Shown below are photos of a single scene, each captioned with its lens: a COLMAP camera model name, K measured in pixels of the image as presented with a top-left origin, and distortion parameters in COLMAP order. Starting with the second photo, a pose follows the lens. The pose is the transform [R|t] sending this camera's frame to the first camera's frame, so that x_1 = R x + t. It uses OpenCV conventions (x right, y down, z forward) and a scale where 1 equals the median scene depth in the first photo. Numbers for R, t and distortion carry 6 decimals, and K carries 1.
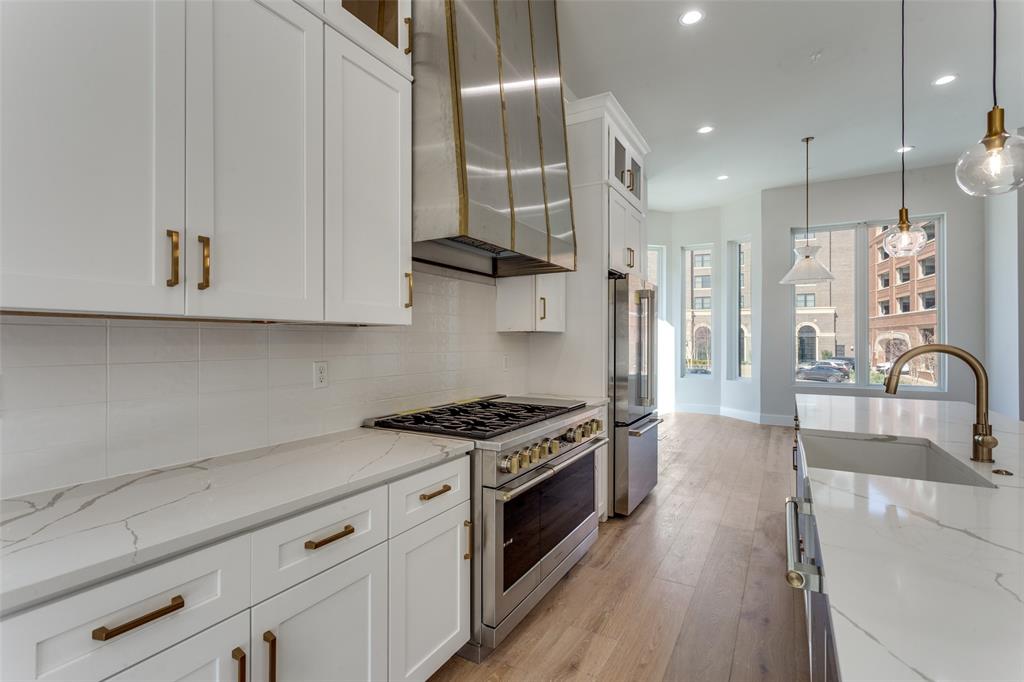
lens RADIAL K [[482.8, 0, 506.5], [0, 482.8, 338.6], [0, 0, 1]] dist [0.001977, 0.000779]
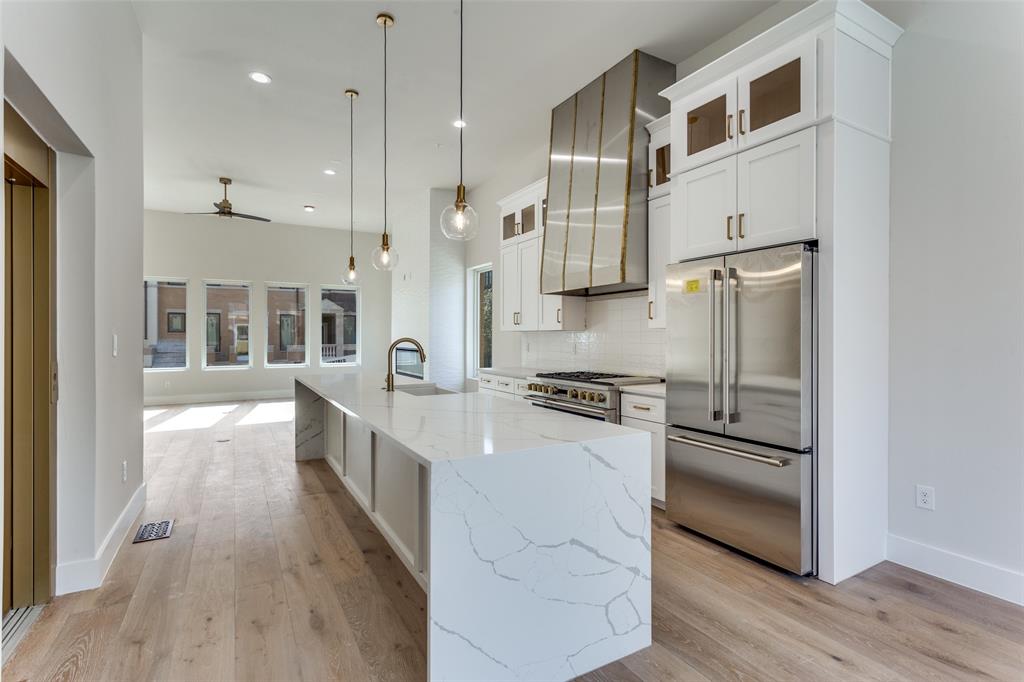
lens RADIAL K [[482.8, 0, 516.3], [0, 482.8, 339.0], [0, 0, 1]] dist [0.001977, 0.000779]
pose [[-0.491722, 0.003319, -0.870746, 1.302283], [0.004171, 0.999990, 0.001457, 0.007737], [0.870742, -0.002915, -0.491731, 1.282637]]
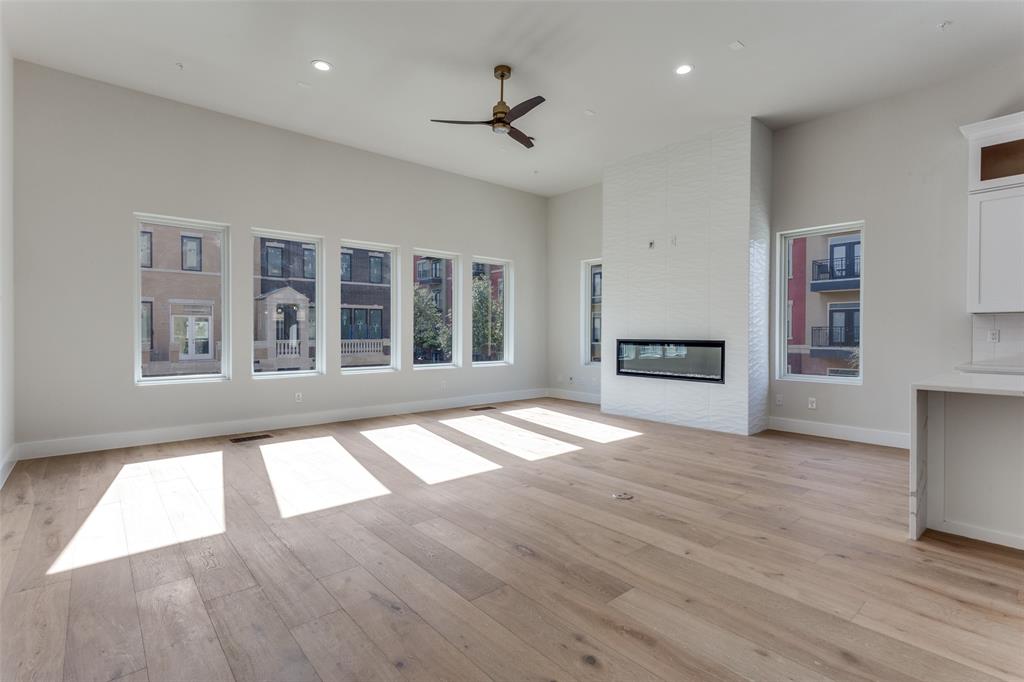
lens RADIAL K [[482.8, 0, 511.1], [0, 482.8, 337.1], [0, 0, 1]] dist [0.001977, 0.000779]
pose [[-0.325144, 0.006968, -0.945639, 1.332522], [0.005179, 0.999971, 0.005587, 0.032869], [0.945650, -0.003080, -0.325170, -0.472476]]
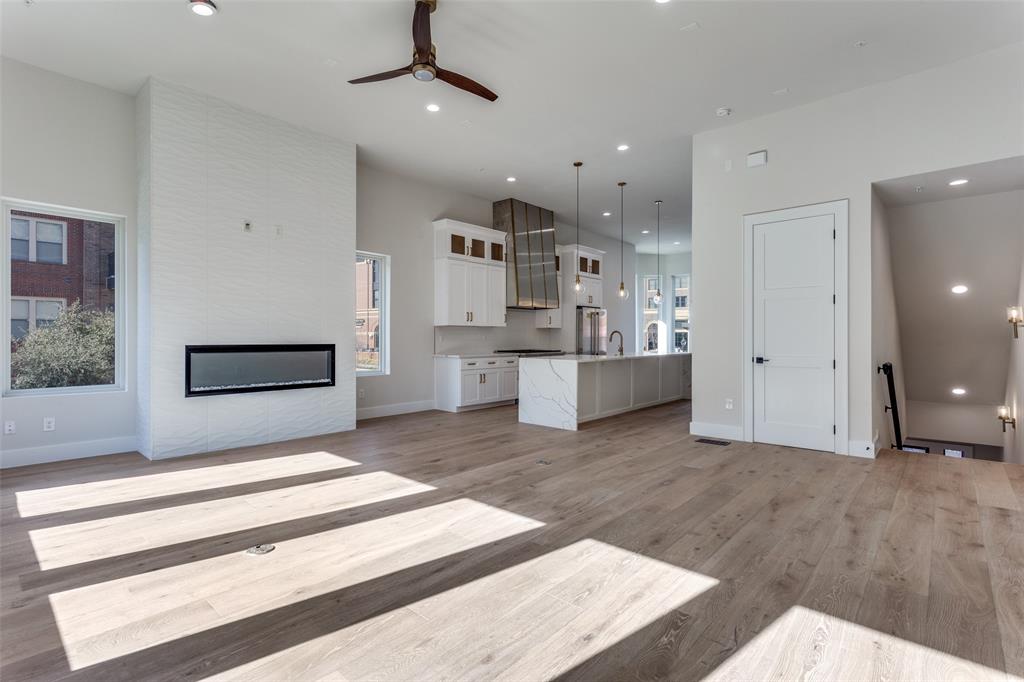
lens RADIAL K [[482.8, 0, 513.7], [0, 482.8, 337.0], [0, 0, 1]] dist [0.001977, 0.000779]
pose [[0.980127, 0.001054, -0.198366, 0.441731], [0.000301, 0.999977, 0.006801, 0.020608], [0.198369, -0.006726, 0.980104, -1.949810]]
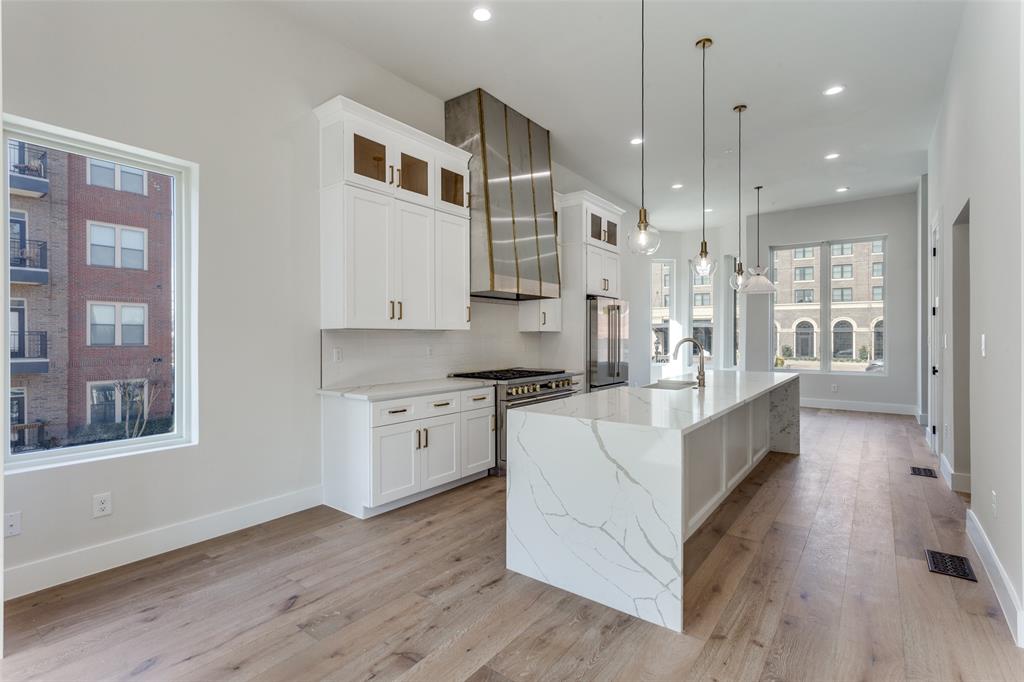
lens RADIAL K [[482.8, 0, 510.4], [0, 482.8, 336.9], [0, 0, 1]] dist [0.001977, 0.000779]
pose [[0.992813, -0.002089, -0.119656, 0.161547], [0.002864, 0.999976, 0.006303, -0.006187], [0.119640, -0.006600, 0.992795, -0.752633]]
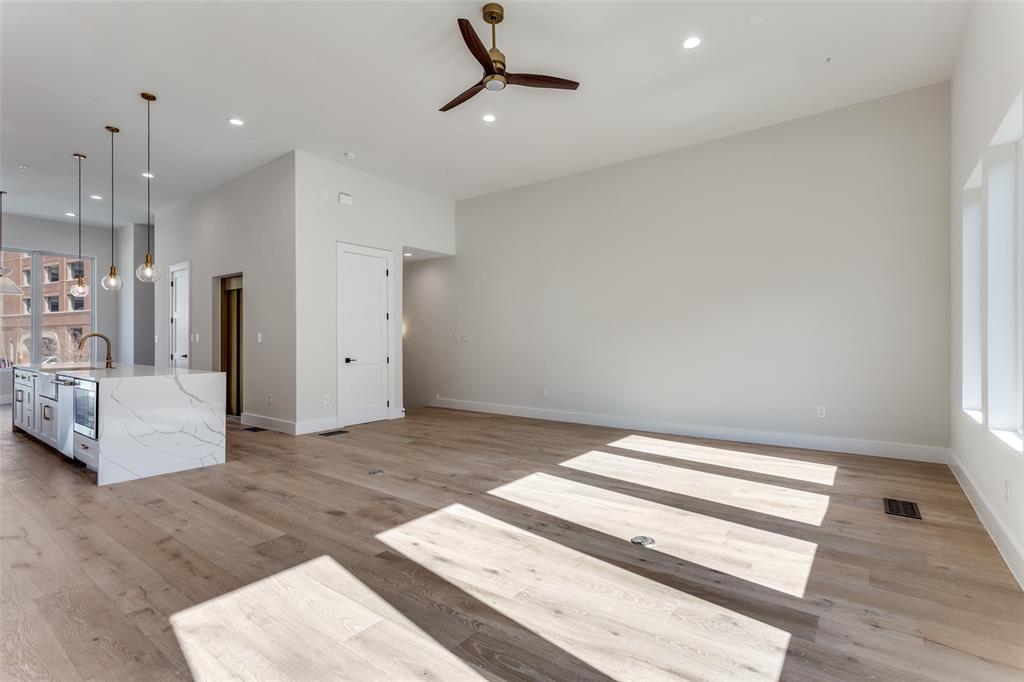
lens RADIAL K [[482.8, 0, 508.7], [0, 482.8, 337.7], [0, 0, 1]] dist [0.001977, 0.000779]
pose [[0.122302, 0.006539, 0.992471, -1.026716], [-0.004523, 0.999972, -0.006031, 0.023274], [-0.992483, -0.003752, 0.122328, -1.107784]]
